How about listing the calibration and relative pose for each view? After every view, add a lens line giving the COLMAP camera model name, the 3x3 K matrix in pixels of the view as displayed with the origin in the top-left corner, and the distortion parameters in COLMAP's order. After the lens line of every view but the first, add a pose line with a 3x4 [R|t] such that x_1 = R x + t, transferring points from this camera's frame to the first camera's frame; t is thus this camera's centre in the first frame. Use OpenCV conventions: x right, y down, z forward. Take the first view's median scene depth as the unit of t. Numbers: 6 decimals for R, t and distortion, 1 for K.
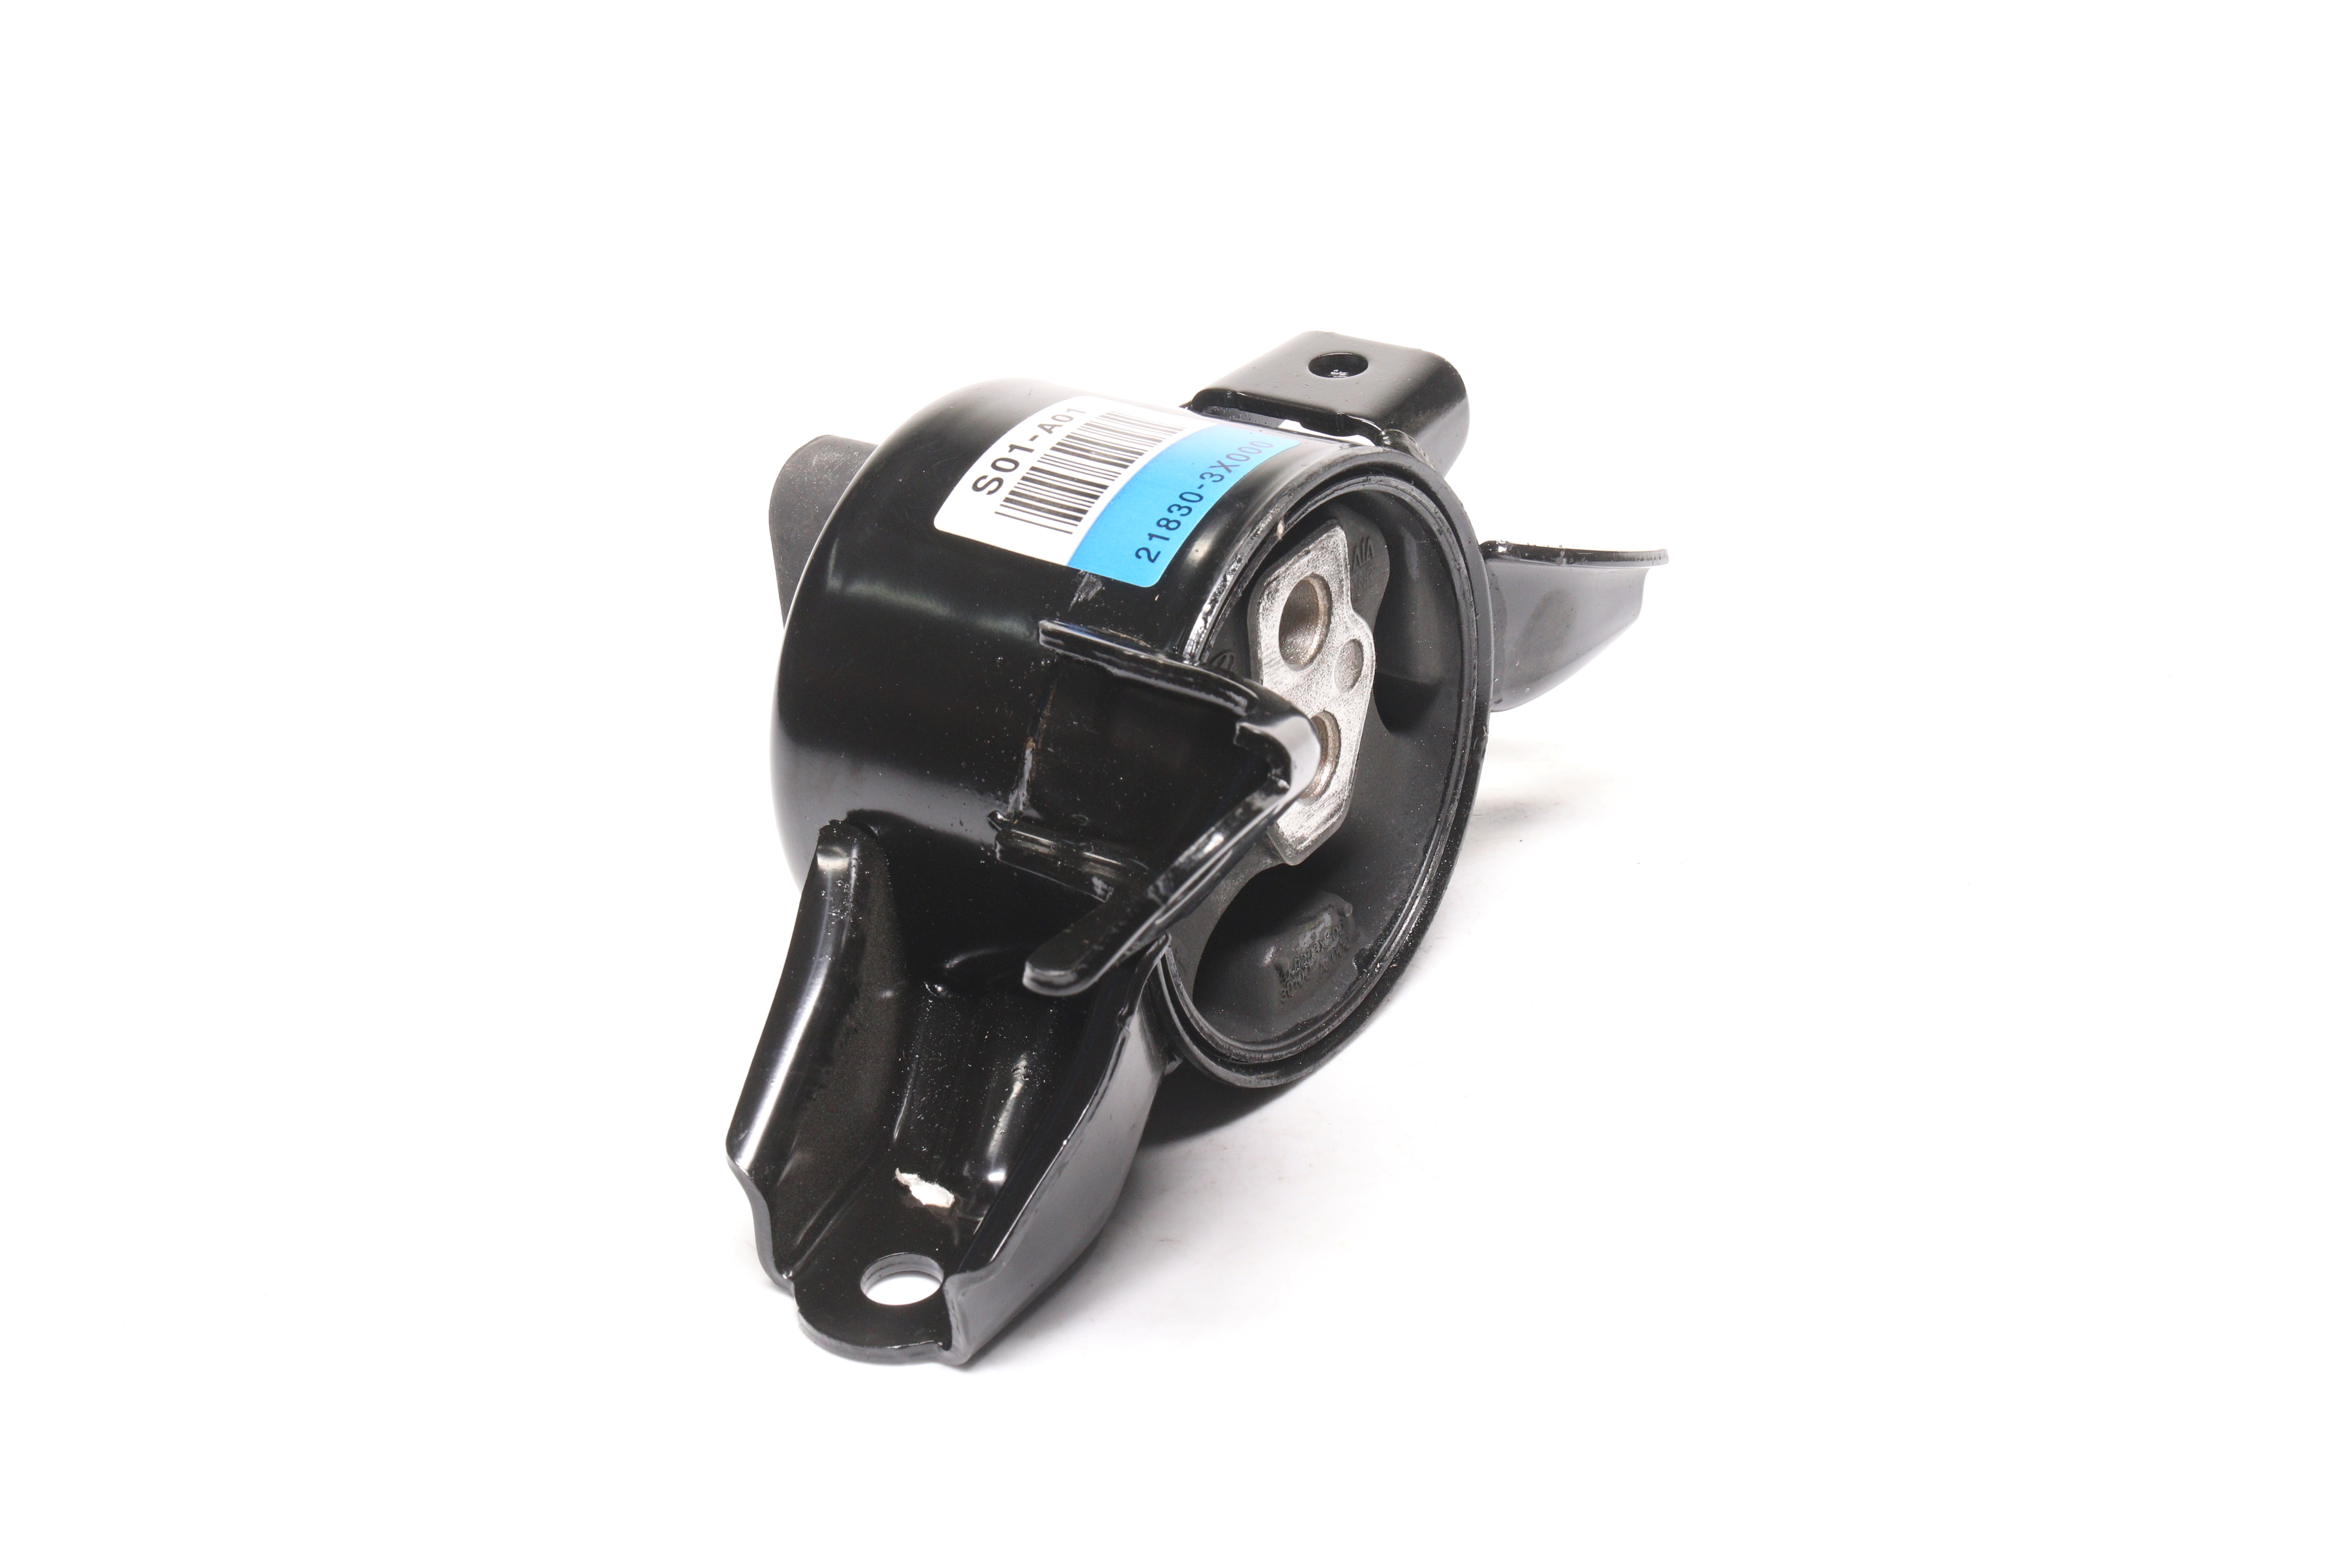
lens RADIAL K [[4423.9, 0, 1177.0], [0, 4423.9, 784.2], [0, 0, 1]] dist [-0.000369, 0.000000]
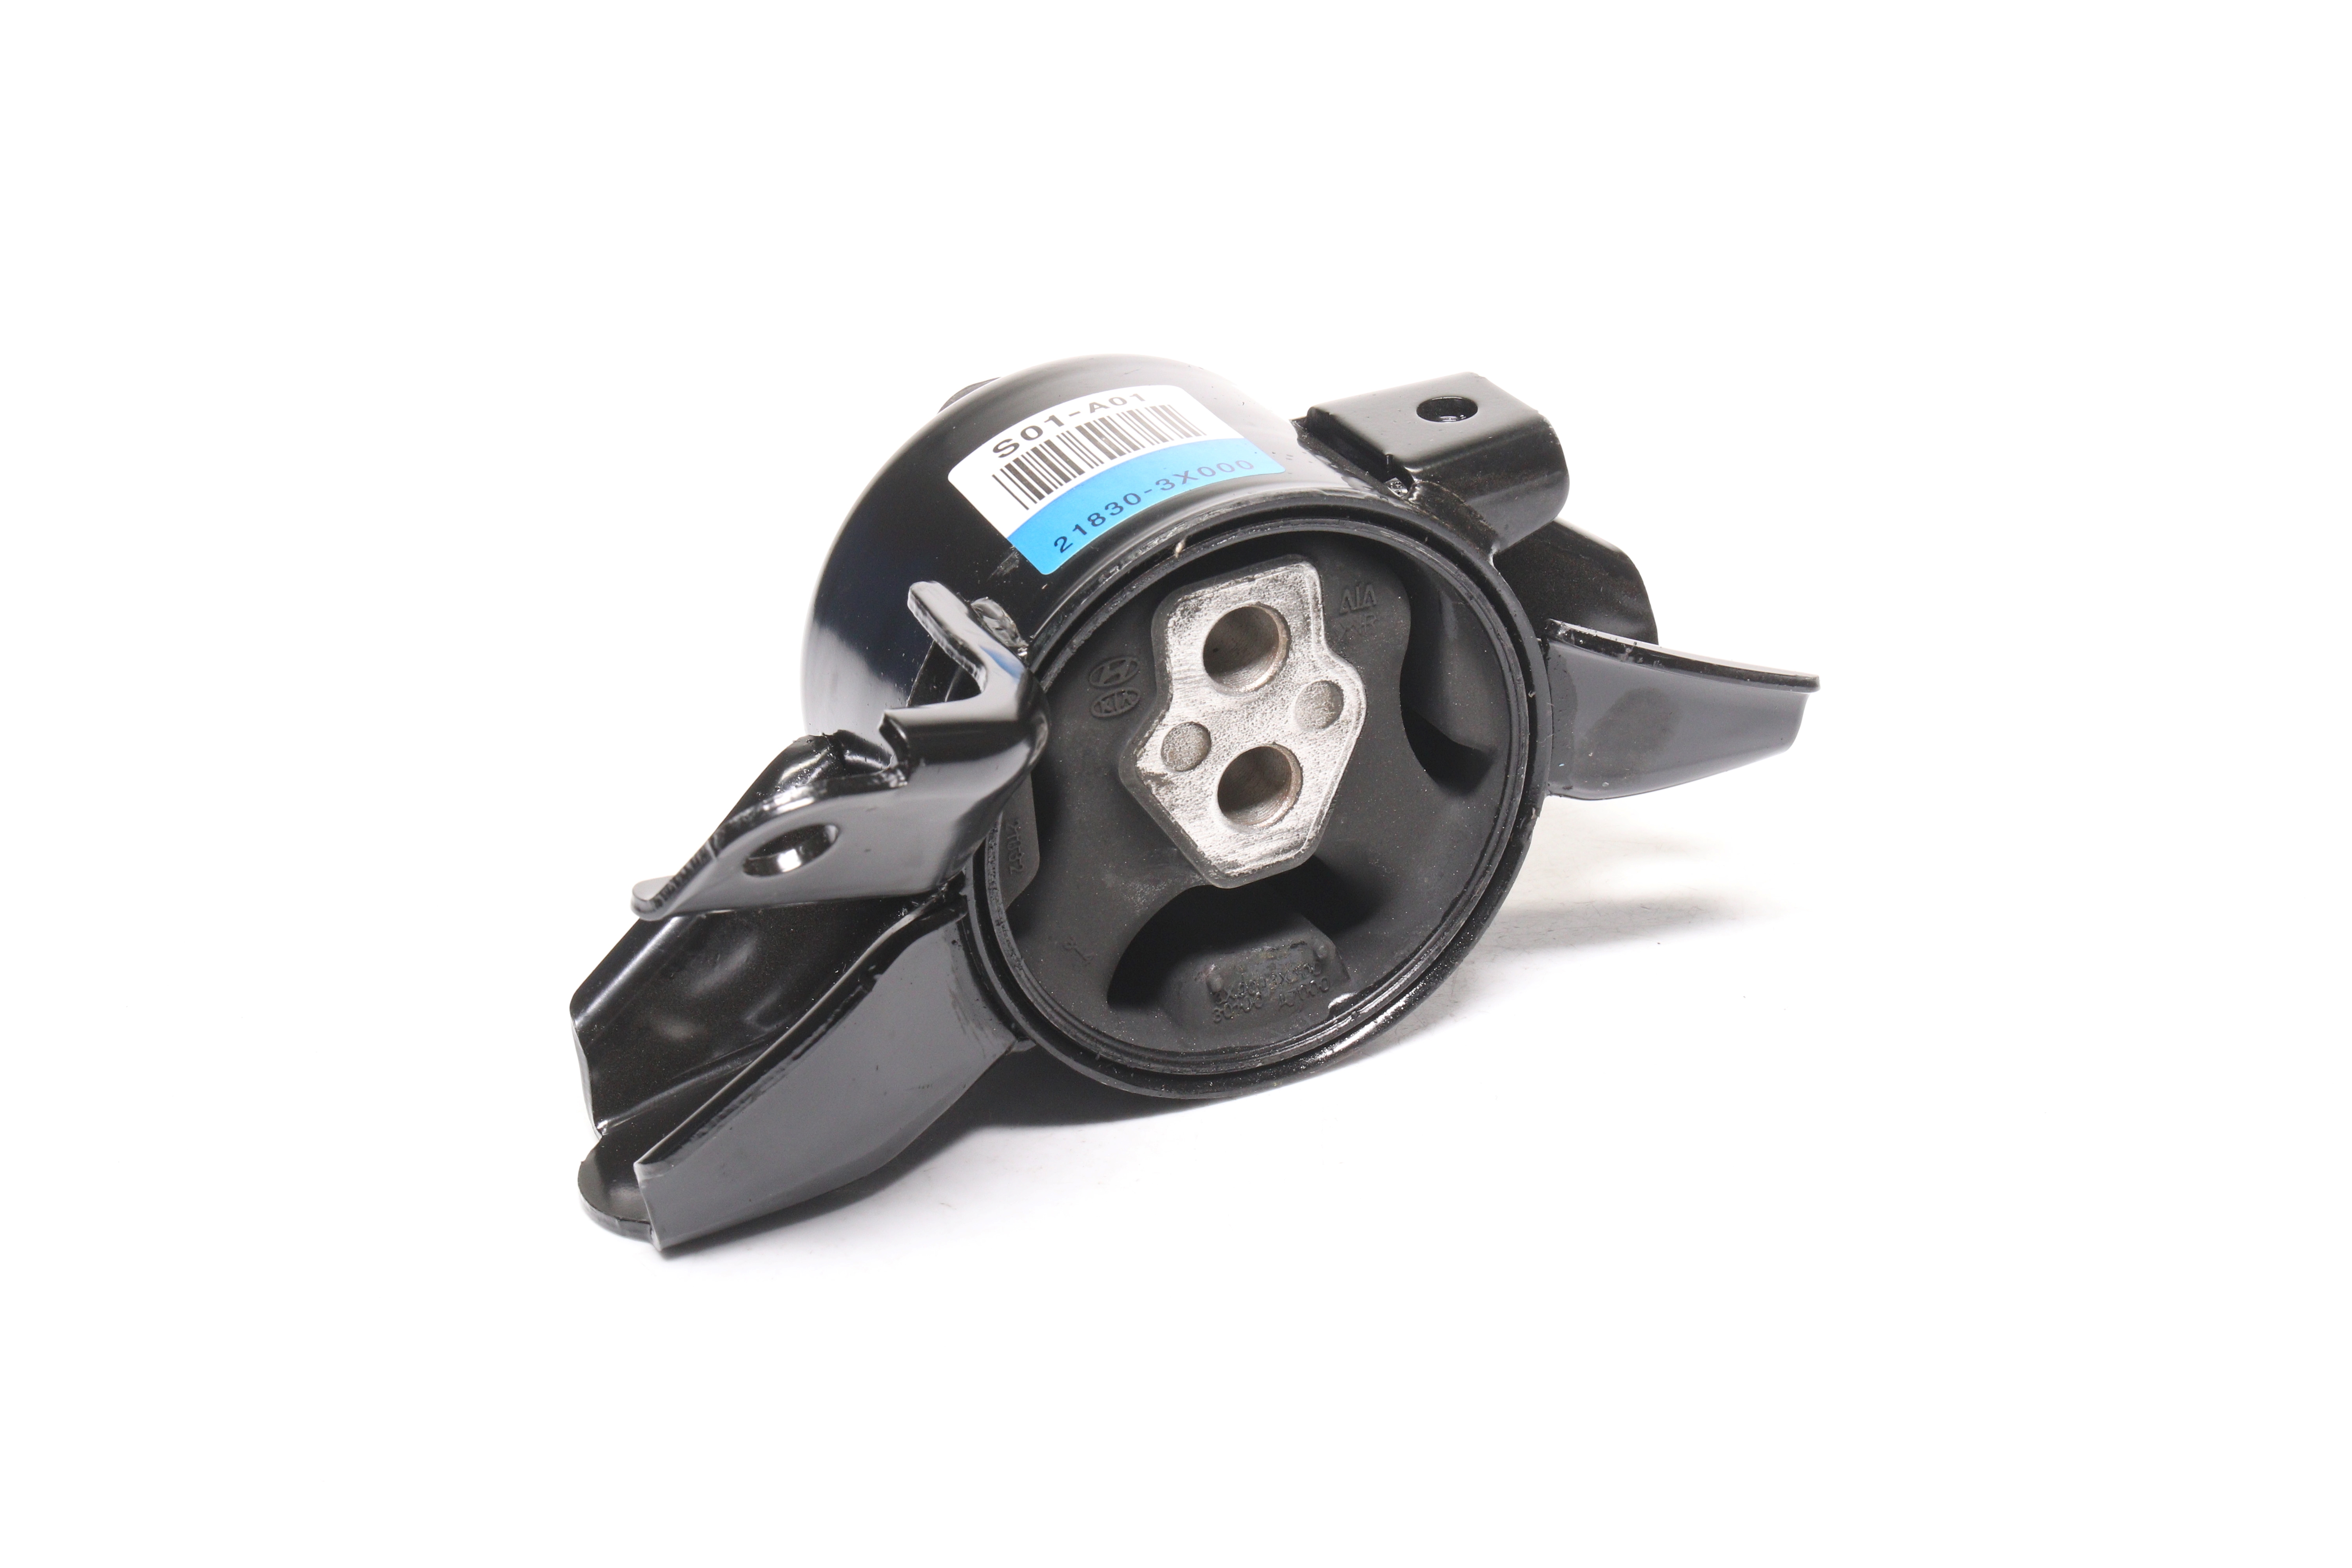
lens RADIAL K [[4423.9, 0, 1175.1], [0, 4423.9, 783.2], [0, 0, 1]] dist [-0.000369, 0.000000]
pose [[0.862233, 0.237905, -0.447164, 0.455749], [-0.229977, 0.970464, 0.072871, -0.074582], [0.451293, 0.040005, 0.891478, 0.110661]]
